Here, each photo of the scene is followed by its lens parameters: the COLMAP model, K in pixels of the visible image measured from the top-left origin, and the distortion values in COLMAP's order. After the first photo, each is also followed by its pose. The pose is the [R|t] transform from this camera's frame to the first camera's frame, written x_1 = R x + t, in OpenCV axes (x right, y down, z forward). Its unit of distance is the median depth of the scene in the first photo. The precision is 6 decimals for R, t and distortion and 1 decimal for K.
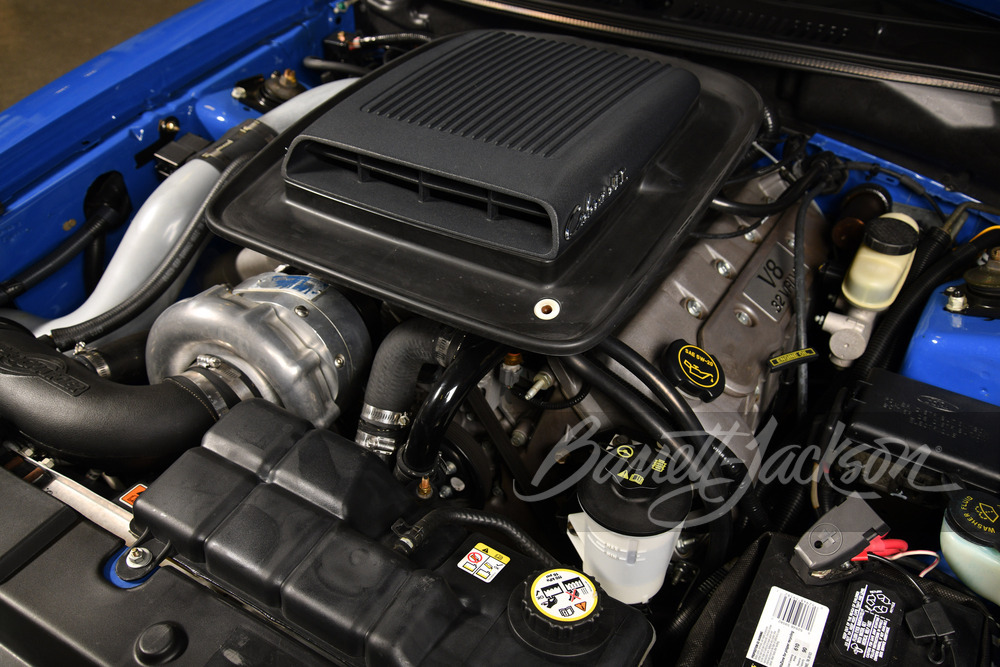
lens RADIAL K [[925.4, 0, 500.0], [0, 925.4, 333.5], [0, 0, 1]] dist [0.018494, 0.024714]
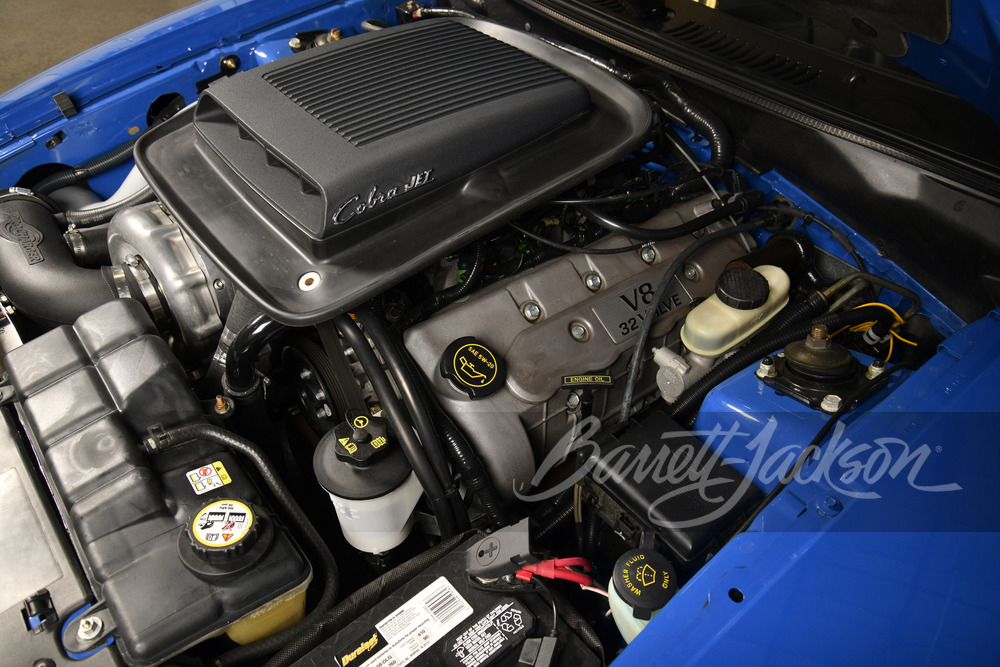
lens RADIAL K [[817.7, 0, 500.0], [0, 817.7, 333.5], [0, 0, 1]] dist [-0.022751, -0.001463]
pose [[0.930593, 0.244426, -0.272494, 0.462945], [-0.220158, 0.968443, 0.116827, -0.110815], [0.292450, -0.048727, 0.955039, 0.098274]]
